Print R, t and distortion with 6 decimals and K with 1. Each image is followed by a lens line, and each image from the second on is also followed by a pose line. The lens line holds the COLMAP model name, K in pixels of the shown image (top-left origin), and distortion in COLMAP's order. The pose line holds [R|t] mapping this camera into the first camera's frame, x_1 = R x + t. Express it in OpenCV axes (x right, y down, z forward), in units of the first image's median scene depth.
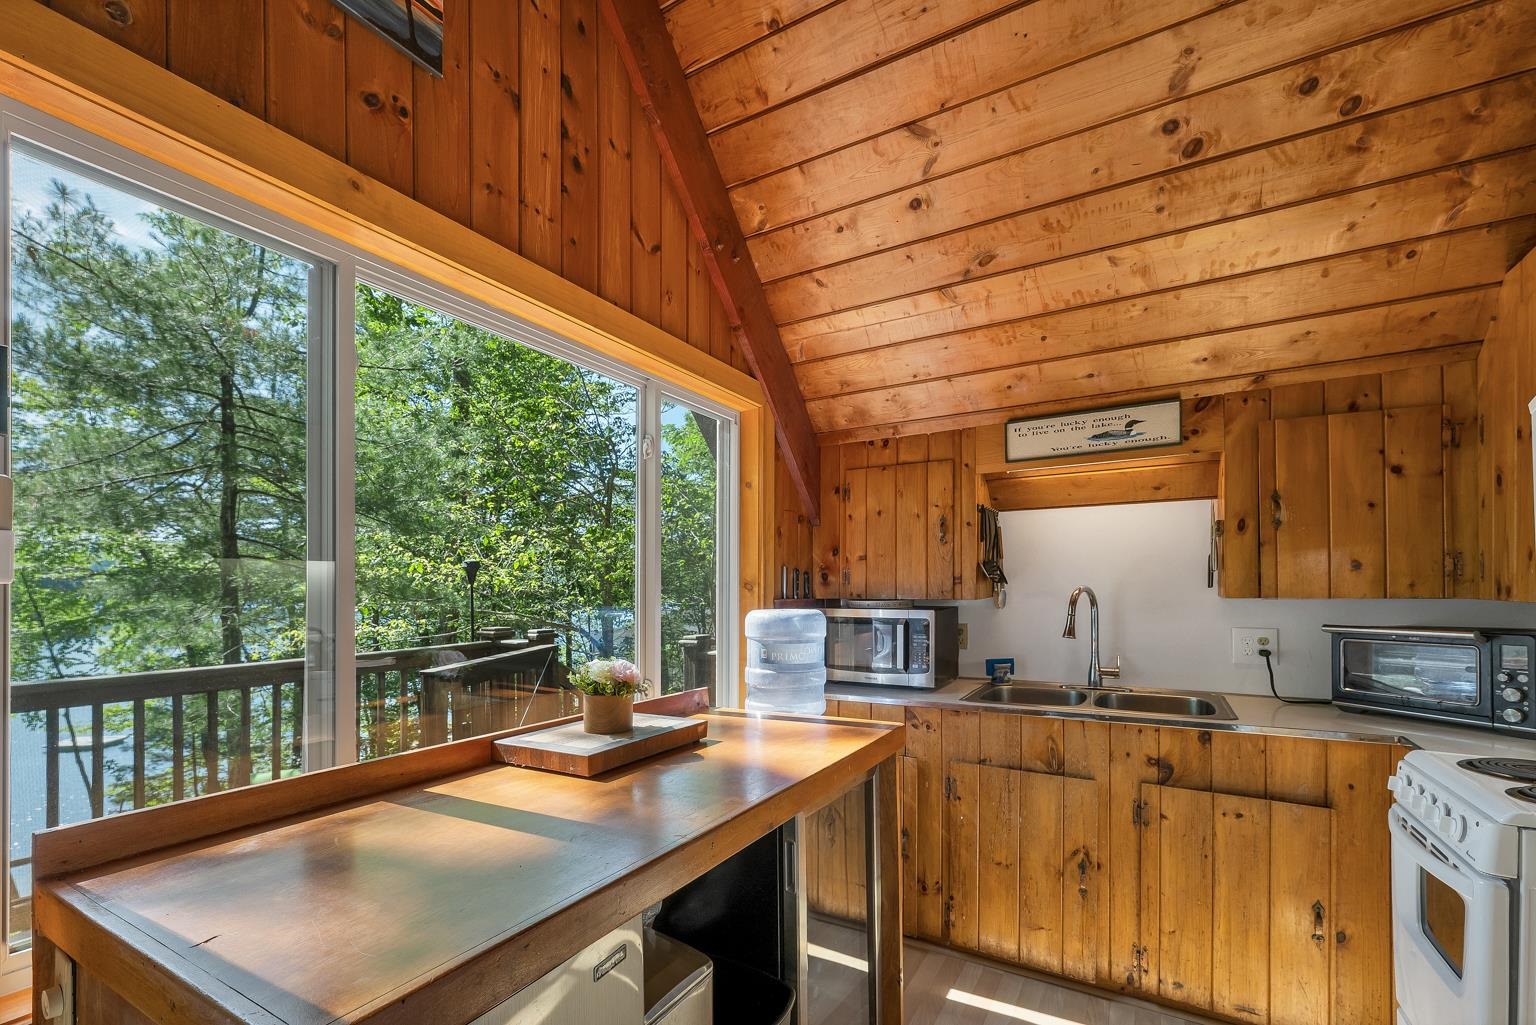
lens RADIAL K [[647.2, 0, 763.7], [0, 647.2, 589.8], [0, 0, 1]] dist [-0.007180, 0.001792]
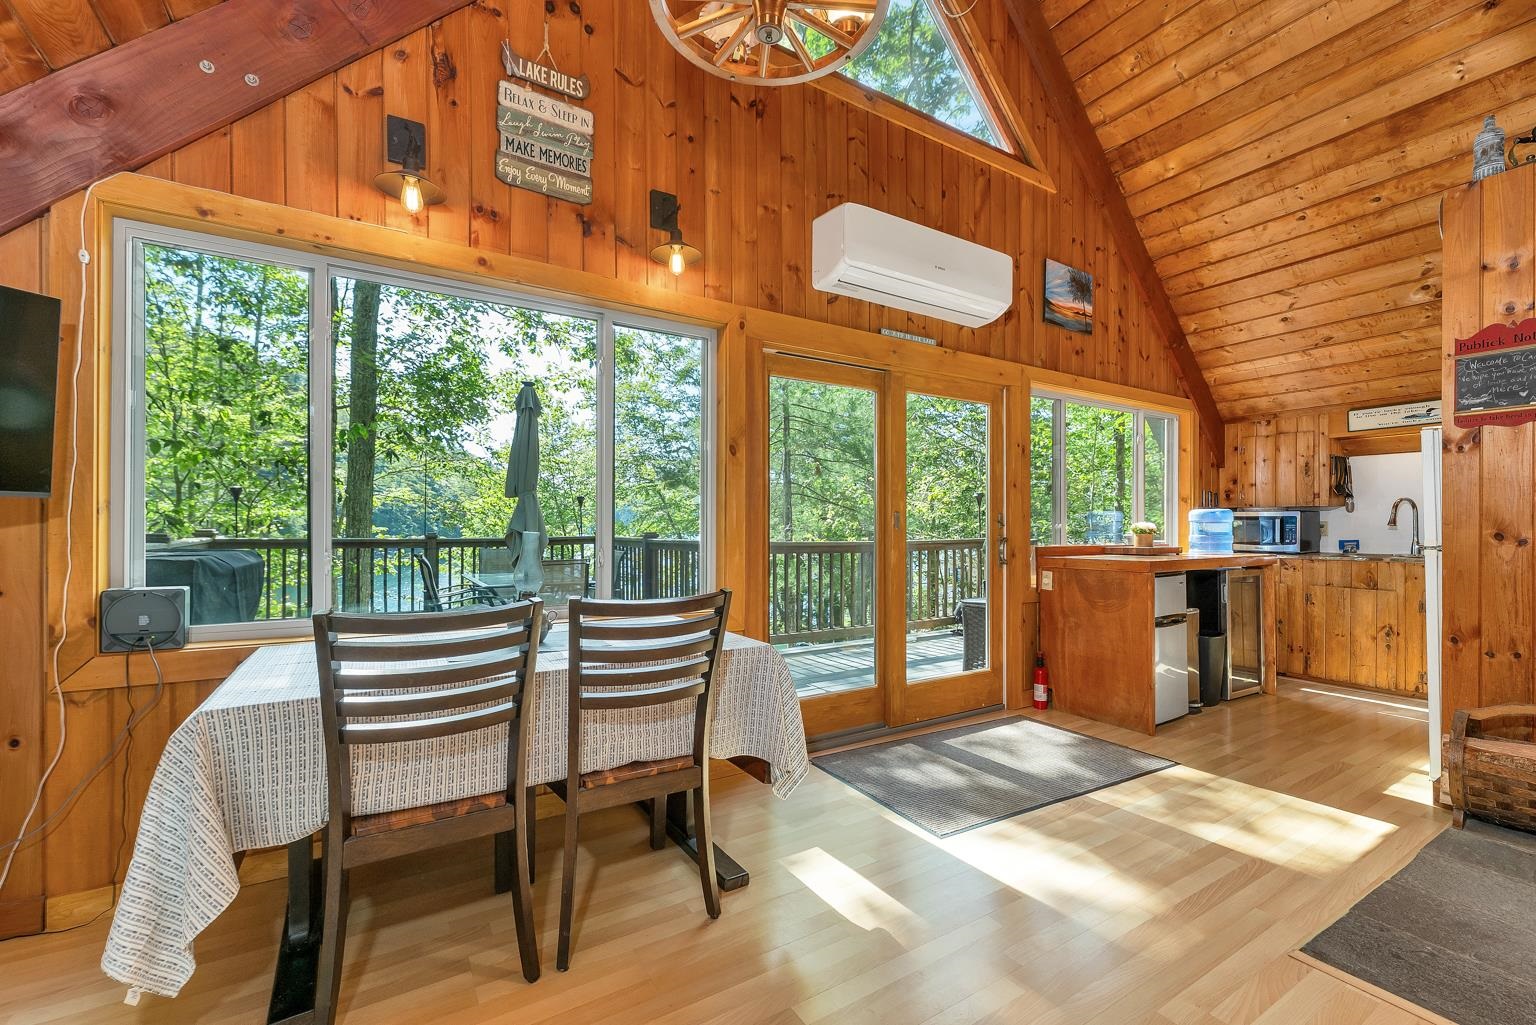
lens RADIAL K [[647.2, 0, 755.4], [0, 647.2, 524.6], [0, 0, 1]] dist [-0.007180, 0.001792]
pose [[0.878992, 0.004271, -0.476818, -0.278862], [-0.006031, 0.999979, -0.002160, 0.098192], [0.476799, 0.004774, 0.878999, -1.661282]]
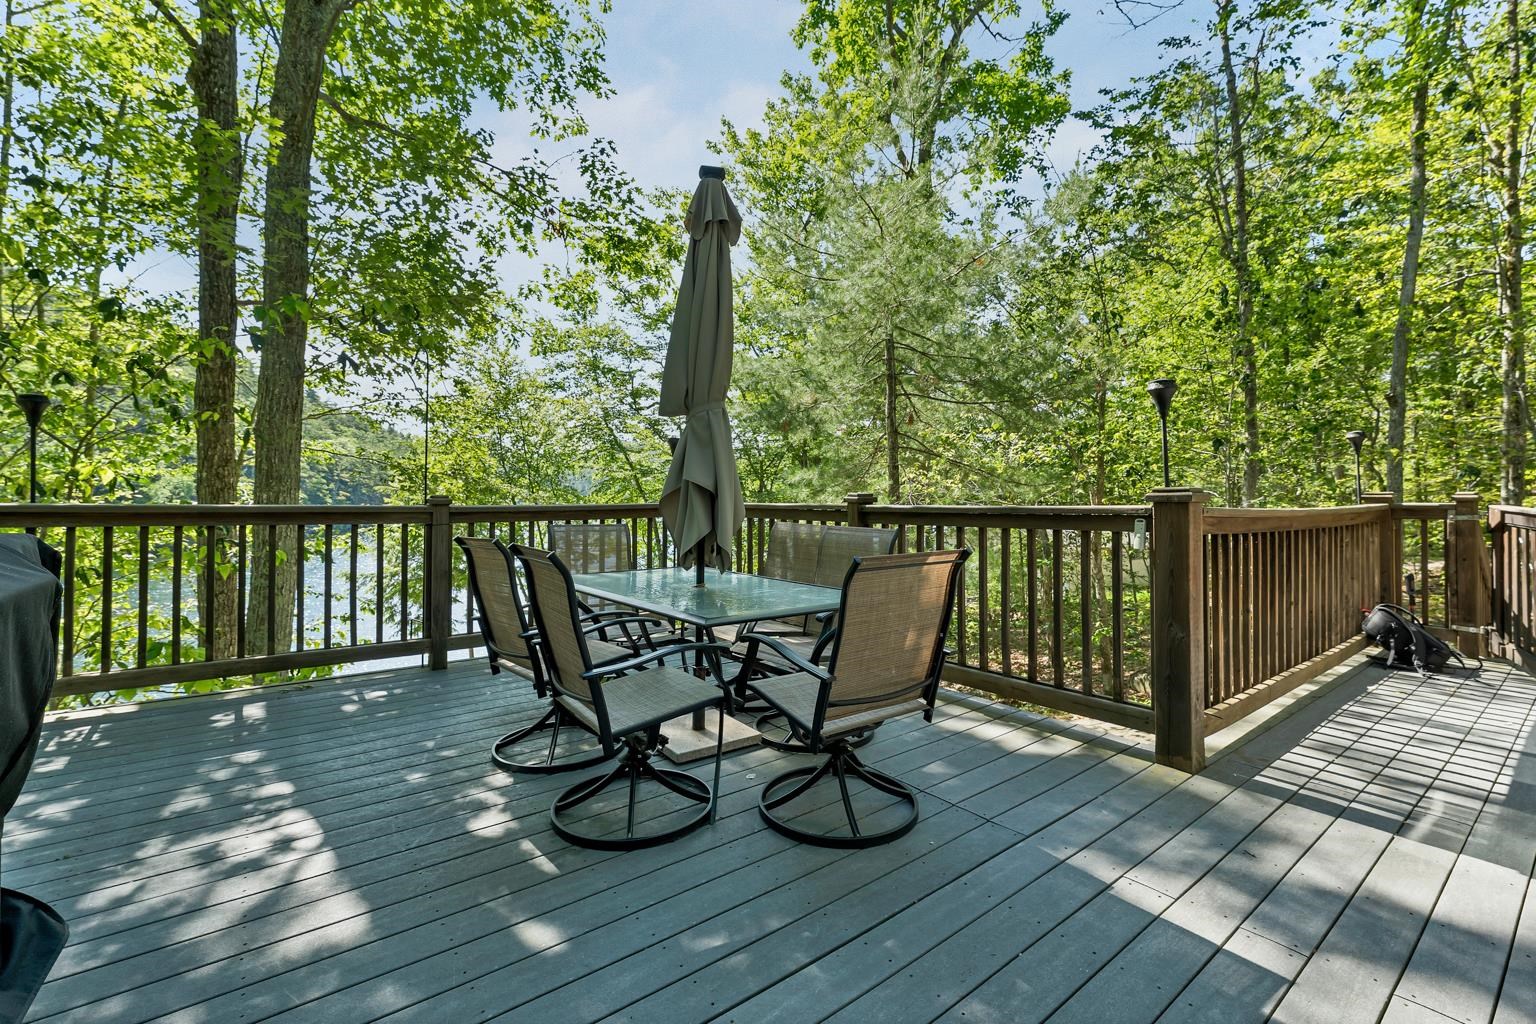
lens RADIAL K [[647.2, 0, 727.3], [0, 647.2, 490.9], [0, 0, 1]] dist [-0.007180, 0.001792]
pose [[0.922284, -0.002768, -0.386504, -2.063829], [-0.002742, 0.999902, -0.013702, 0.151173], [0.386504, 0.013697, 0.922186, -0.794635]]
